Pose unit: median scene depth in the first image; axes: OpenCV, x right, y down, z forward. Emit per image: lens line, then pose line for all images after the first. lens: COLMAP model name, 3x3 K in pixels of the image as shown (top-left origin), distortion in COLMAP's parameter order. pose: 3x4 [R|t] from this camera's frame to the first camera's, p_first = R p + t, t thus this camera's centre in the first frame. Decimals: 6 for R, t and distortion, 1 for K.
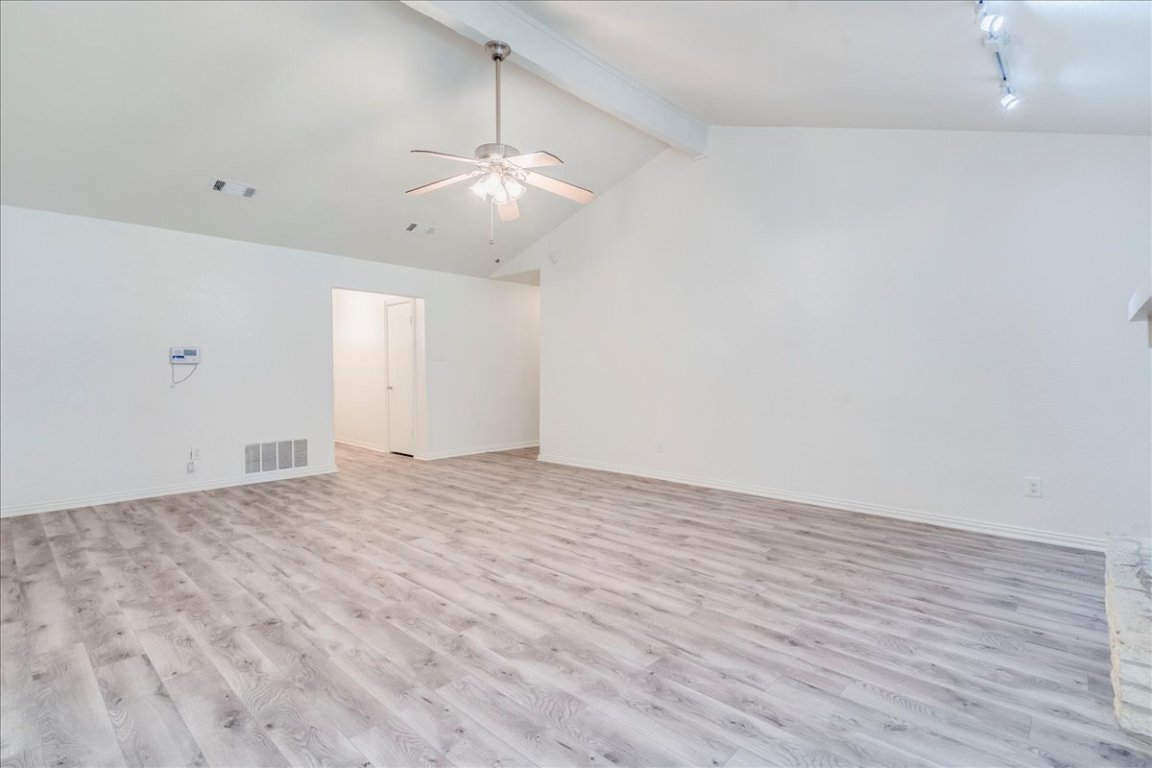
lens RADIAL K [[547.7, 0, 574.1], [0, 547.7, 384.8], [0, 0, 1]] dist [-0.004149, -0.000788]
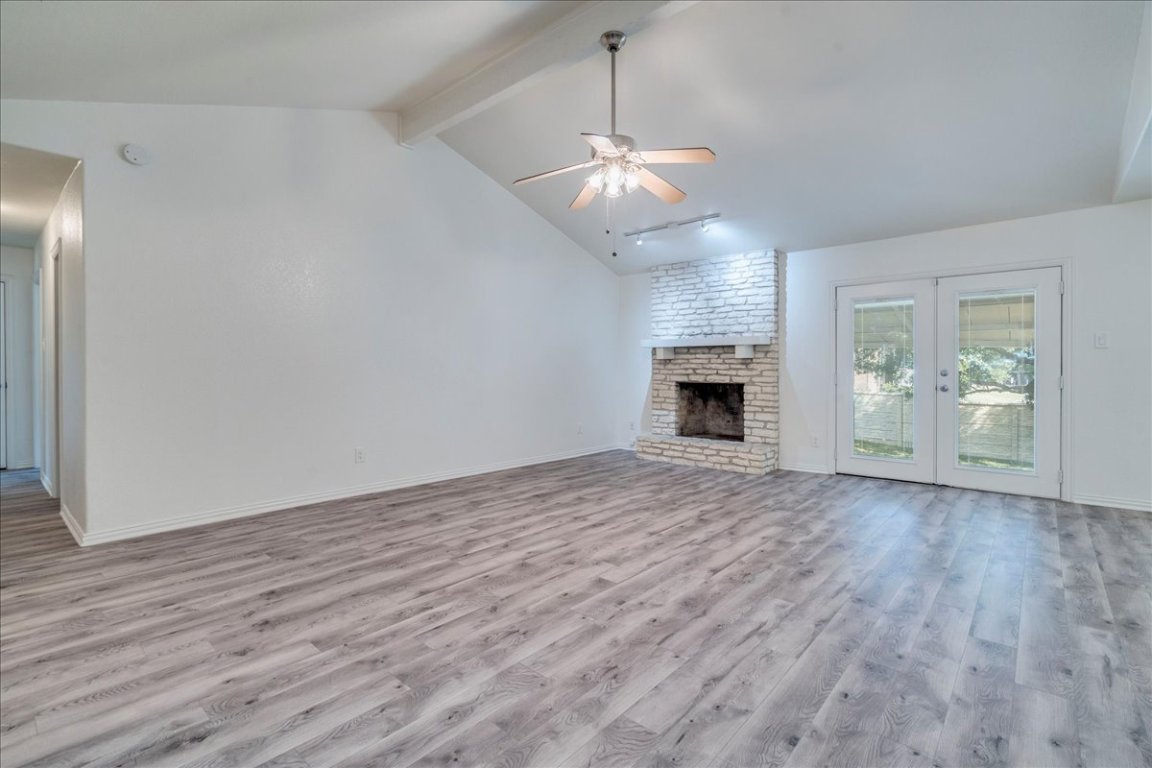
lens RADIAL K [[532.9, 0, 576.0], [0, 532.9, 384.0], [0, 0, 1]] dist [-0.003729, -0.000113]
pose [[-0.031933, -0.027437, 0.999113, -1.323104], [0.022403, 0.999352, 0.028160, -0.032953], [-0.999239, 0.023282, -0.031298, 1.325115]]
